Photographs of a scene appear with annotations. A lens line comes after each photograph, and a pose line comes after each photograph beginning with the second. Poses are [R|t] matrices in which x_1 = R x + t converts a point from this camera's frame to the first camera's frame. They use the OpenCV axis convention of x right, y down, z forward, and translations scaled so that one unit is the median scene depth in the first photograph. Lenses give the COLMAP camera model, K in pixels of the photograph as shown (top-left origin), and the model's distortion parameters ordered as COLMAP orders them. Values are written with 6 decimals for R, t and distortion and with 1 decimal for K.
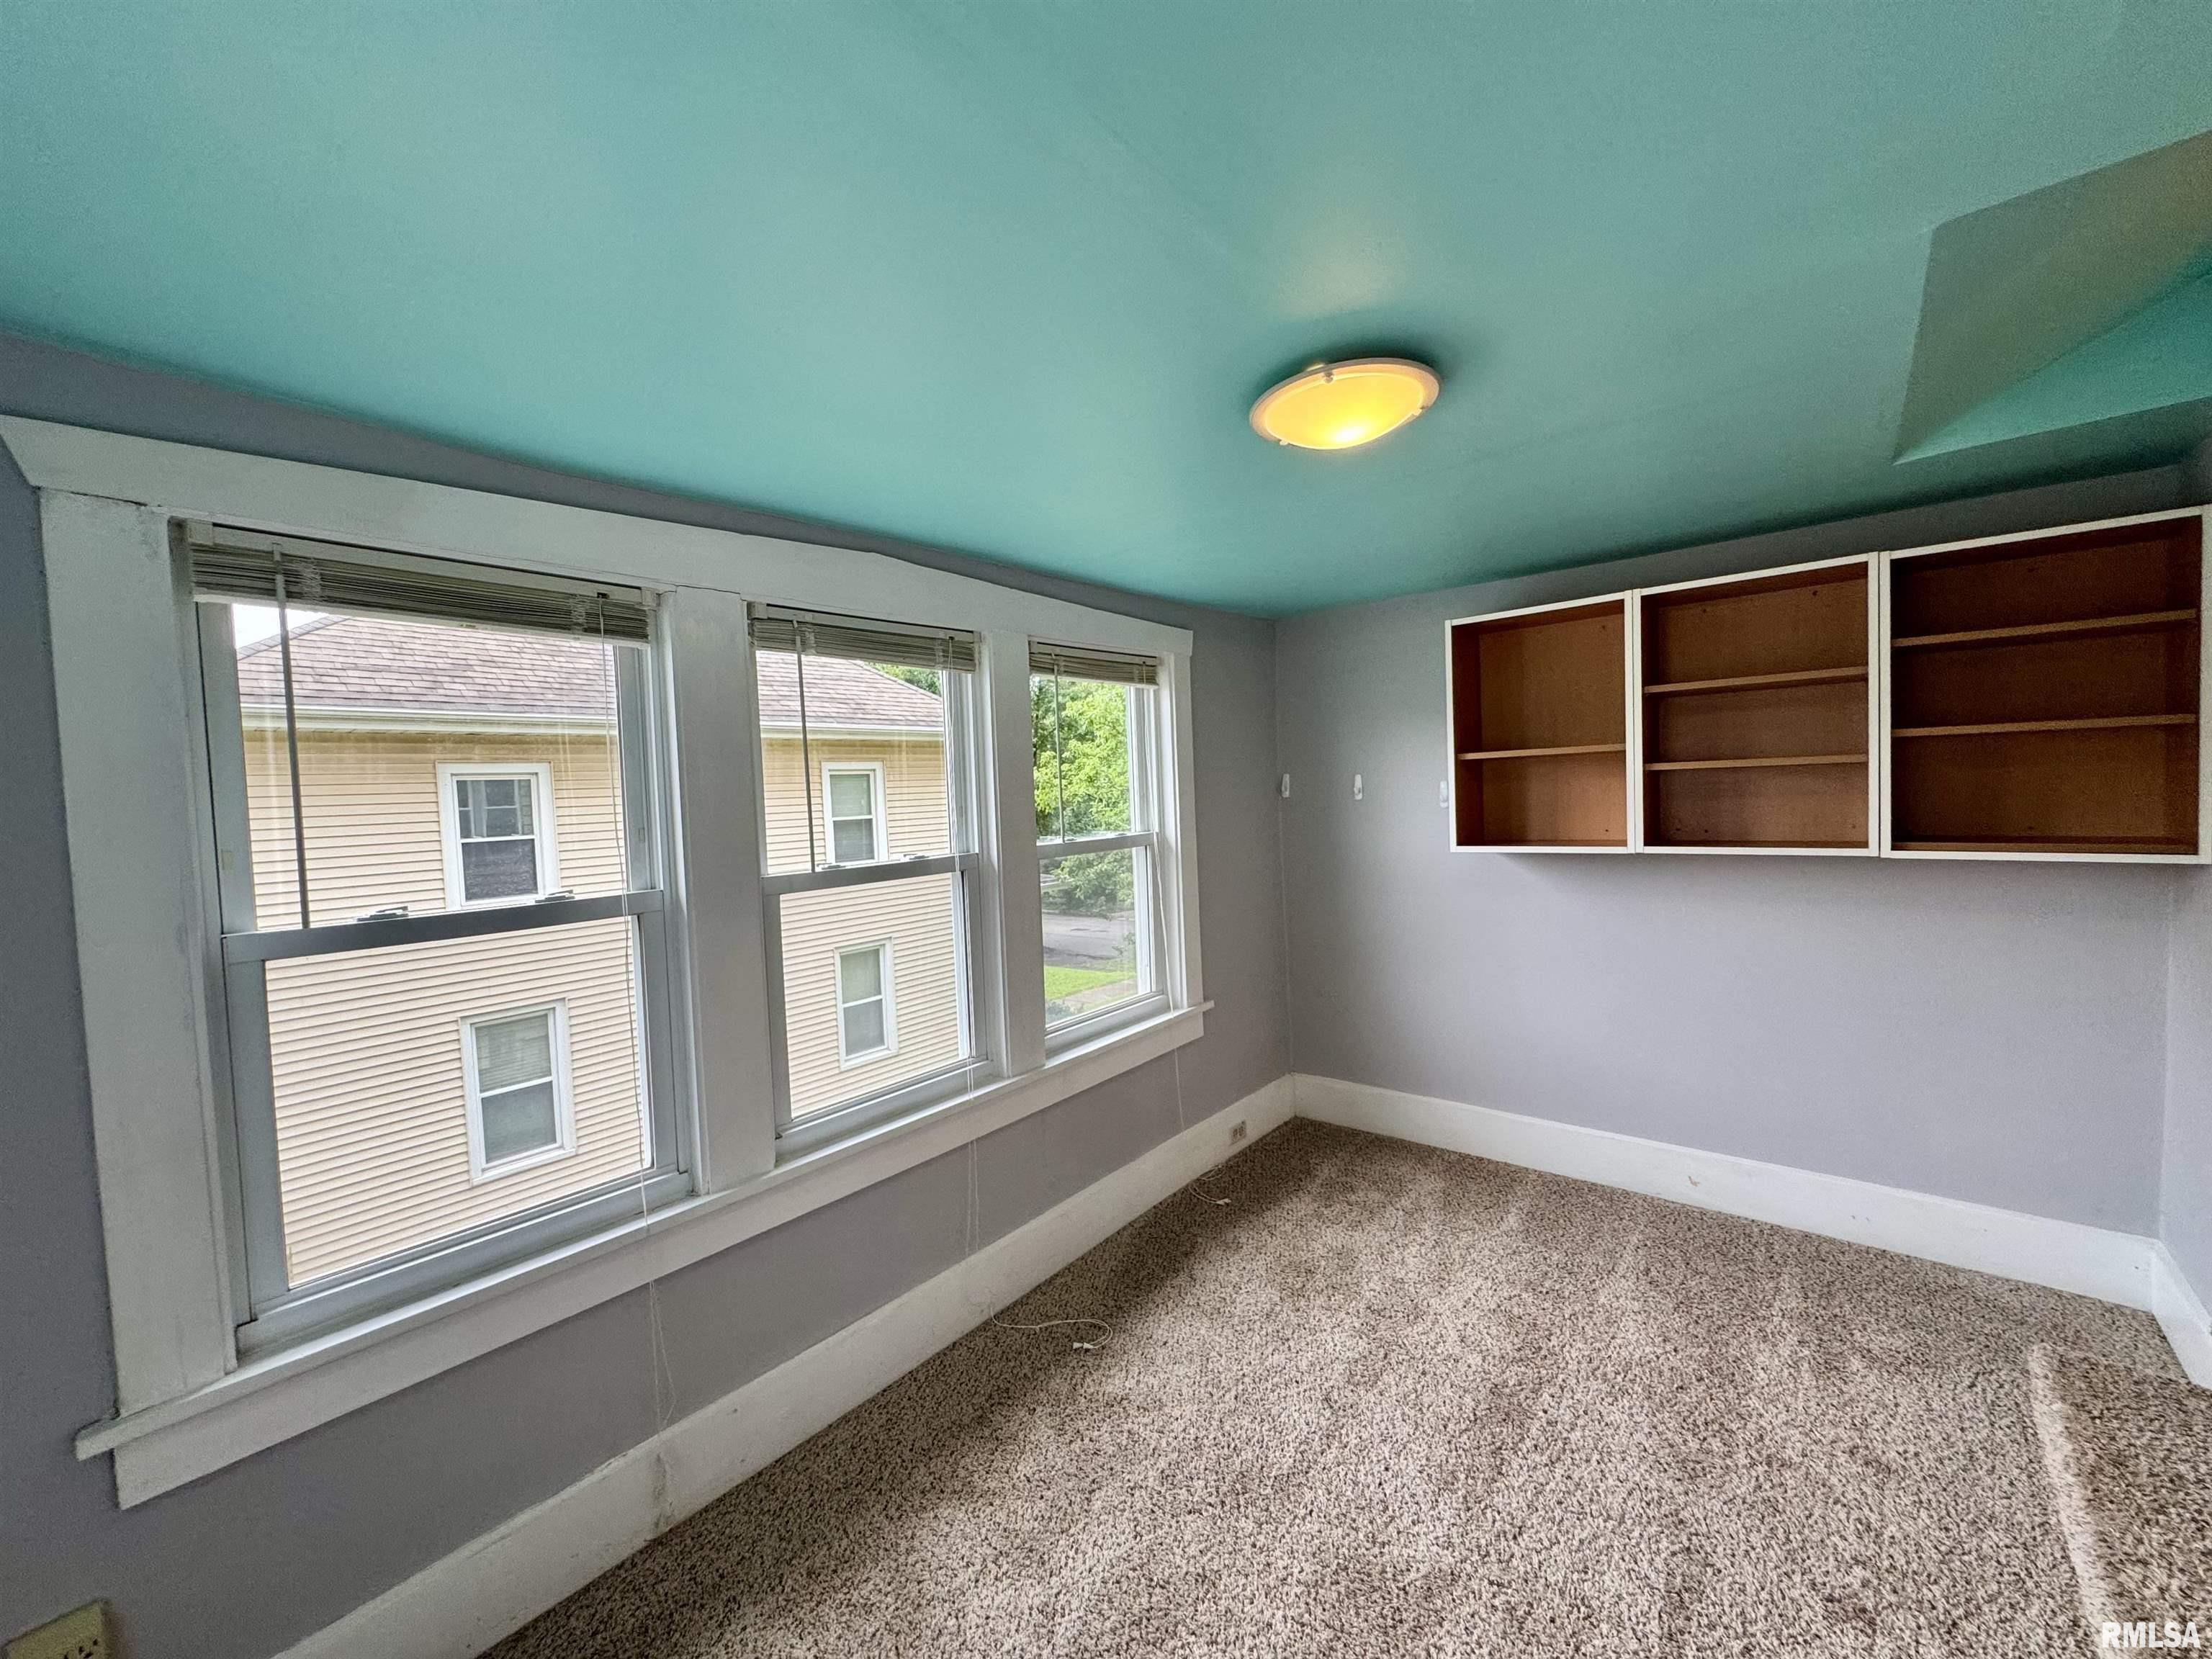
lens RADIAL K [[882.6, 0, 1106.7], [0, 882.6, 826.3], [0, 0, 1]] dist [-0.001878, -0.000010]
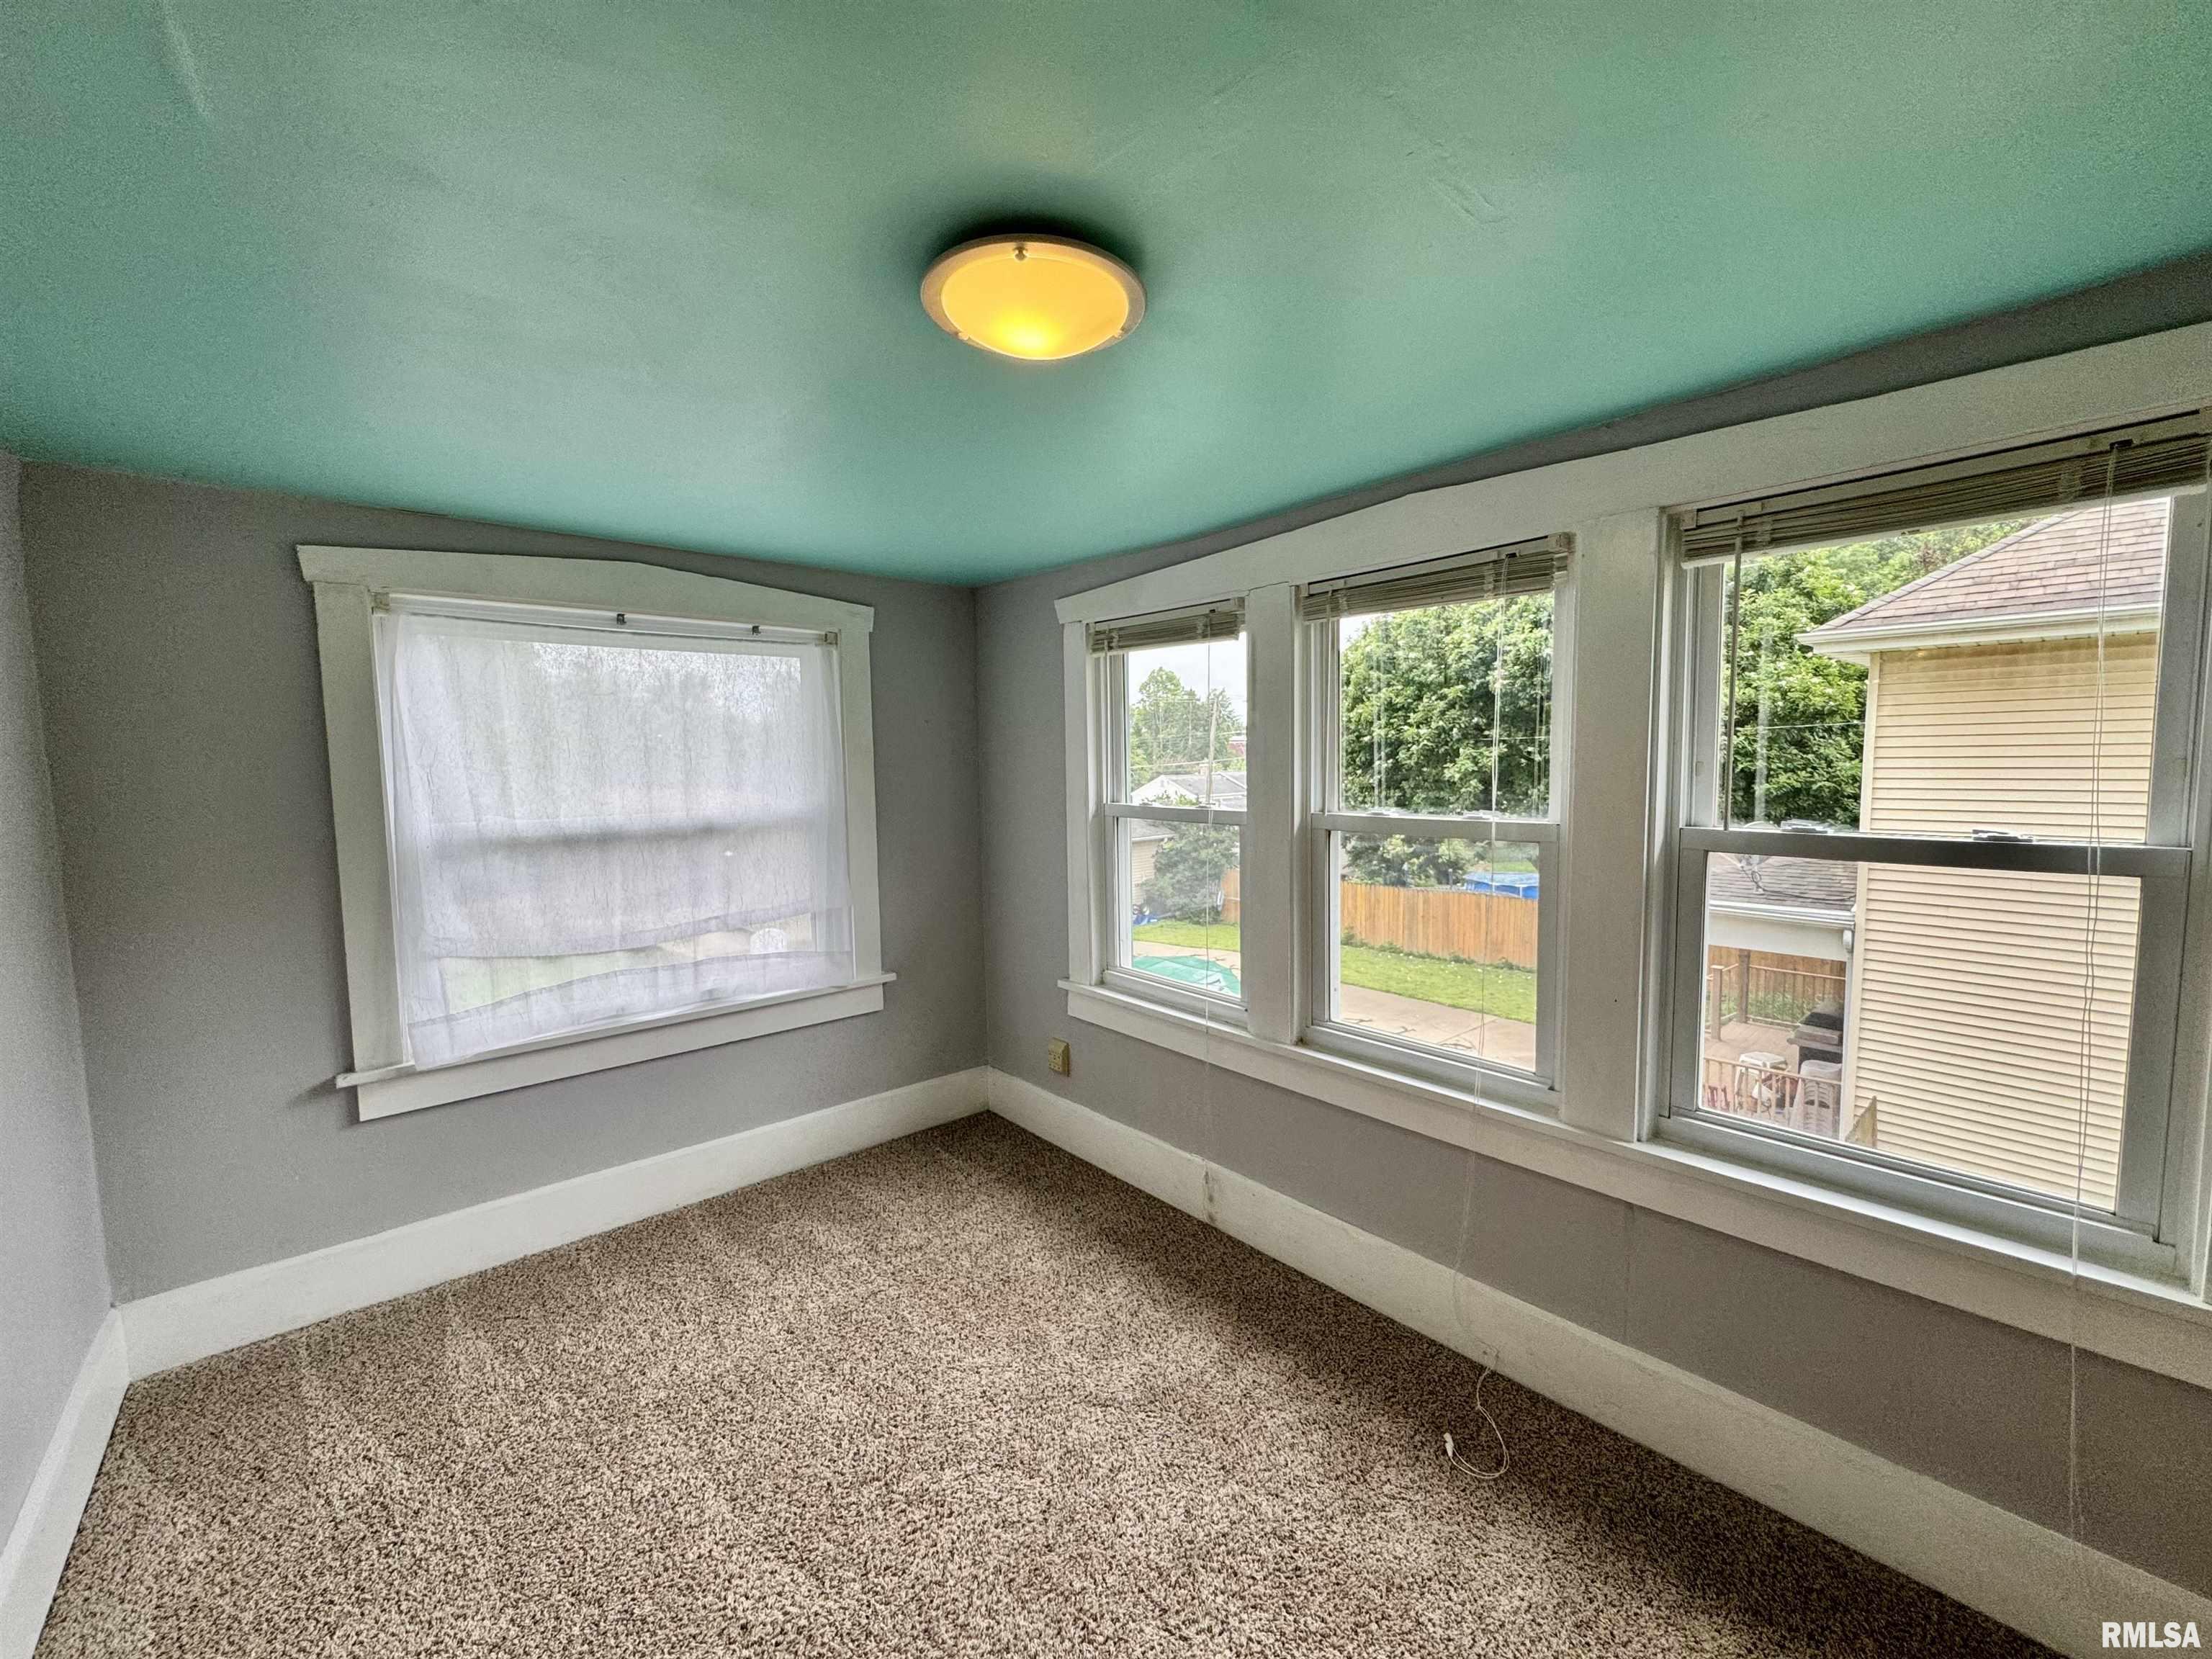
lens RADIAL K [[772.9, 0, 1105.3], [0, 772.9, 800.2], [0, 0, 1]] dist [-0.011624, -0.000126]
pose [[-0.088568, 0.104899, -0.990531, 0.553756], [-0.019343, 0.994070, 0.107004, -0.054027], [0.995882, 0.028637, -0.086014, 0.658926]]
